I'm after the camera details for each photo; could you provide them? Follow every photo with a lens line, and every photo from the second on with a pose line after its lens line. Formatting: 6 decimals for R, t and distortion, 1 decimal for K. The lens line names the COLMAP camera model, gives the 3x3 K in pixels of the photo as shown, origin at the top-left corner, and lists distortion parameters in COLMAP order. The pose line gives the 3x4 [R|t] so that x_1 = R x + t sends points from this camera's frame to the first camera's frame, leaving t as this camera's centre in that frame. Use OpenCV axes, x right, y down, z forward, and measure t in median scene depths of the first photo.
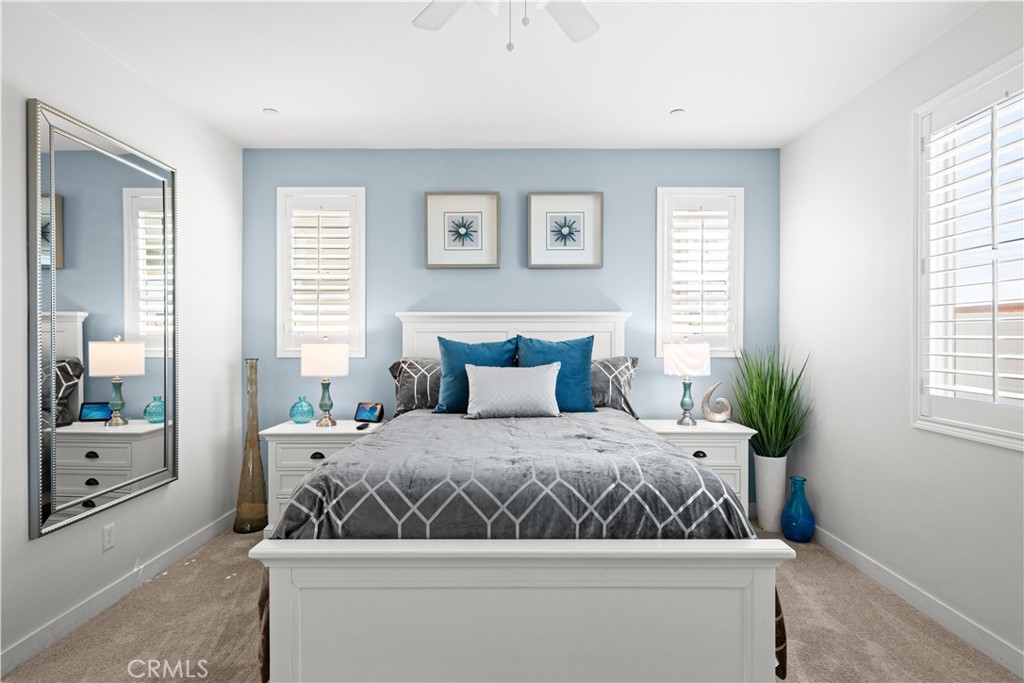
lens RADIAL K [[521.7, 0, 514.8], [0, 521.7, 341.9], [0, 0, 1]] dist [0.002357, -0.001527]
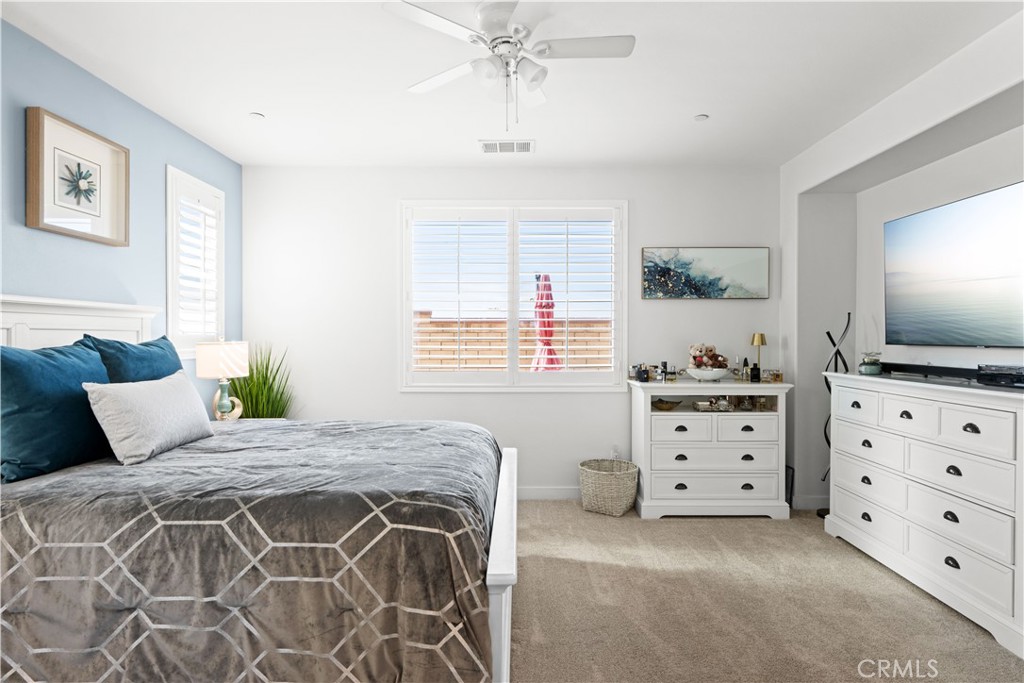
lens RADIAL K [[521.7, 0, 518.1], [0, 521.7, 341.7], [0, 0, 1]] dist [0.002357, -0.001527]
pose [[-0.003113, -0.010529, 0.999940, -0.650181], [0.004850, 0.999933, 0.010544, -0.008686], [-0.999983, 0.004882, -0.003061, 0.458228]]
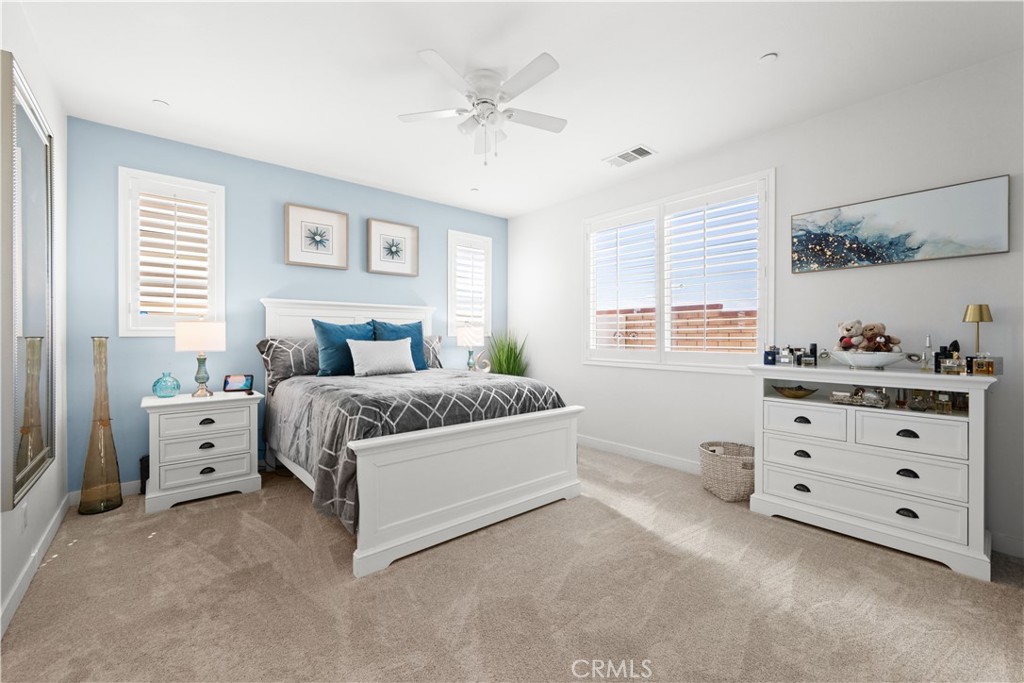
lens RADIAL K [[423.0, 0, 518.5], [0, 423.0, 337.2], [0, 0, 1]] dist [0.003223, -0.000623]
pose [[0.757283, -0.001044, 0.653086, -0.441567], [0.002841, 0.999995, -0.001696, 0.037844], [-0.653081, 0.003140, 0.757282, -0.124579]]
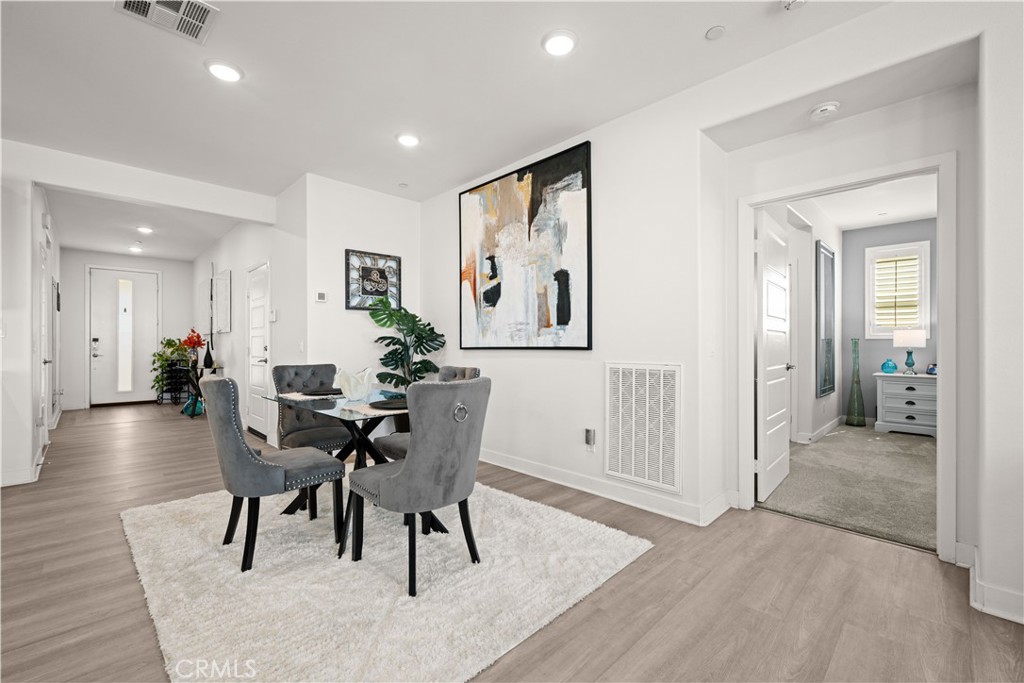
lens RADIAL K [[423.0, 0, 520.6], [0, 423.0, 340.3], [0, 0, 1]] dist [0.003223, -0.000623]
pose [[0.714607, -0.002303, -0.699522, -0.296837], [-0.002222, 0.999982, -0.005562, 0.050156], [0.699522, 0.005529, 0.714589, -1.043619]]
